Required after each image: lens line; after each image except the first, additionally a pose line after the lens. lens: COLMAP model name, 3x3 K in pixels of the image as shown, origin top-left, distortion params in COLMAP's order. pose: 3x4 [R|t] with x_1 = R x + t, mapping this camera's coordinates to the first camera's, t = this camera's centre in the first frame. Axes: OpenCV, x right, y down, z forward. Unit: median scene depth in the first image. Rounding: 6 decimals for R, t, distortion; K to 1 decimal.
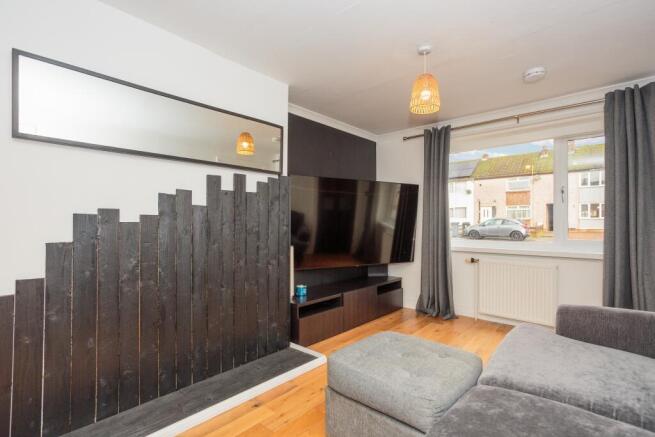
lens RADIAL K [[317.3, 0, 323.1], [0, 317.3, 219.2], [0, 0, 1]] dist [-0.042066, 0.029797]
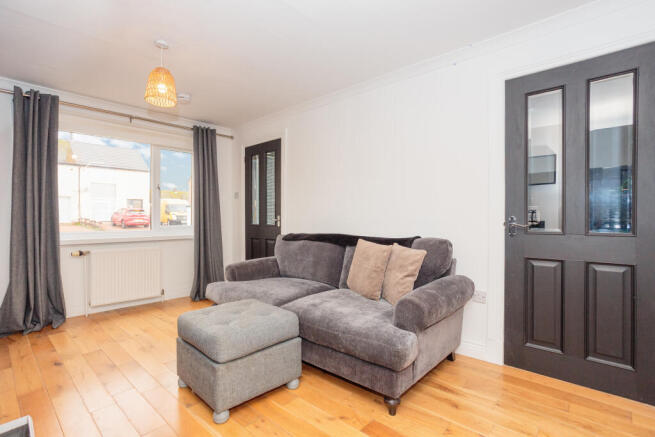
lens RADIAL K [[317.3, 0, 323.1], [0, 317.3, 219.2], [0, 0, 1]] dist [-0.042066, 0.029797]
pose [[0.024227, 0.000520, 0.999706, -0.434397], [-0.006487, 0.999979, -0.000363, 0.027023], [-0.999685, -0.006477, 0.024229, 0.278987]]
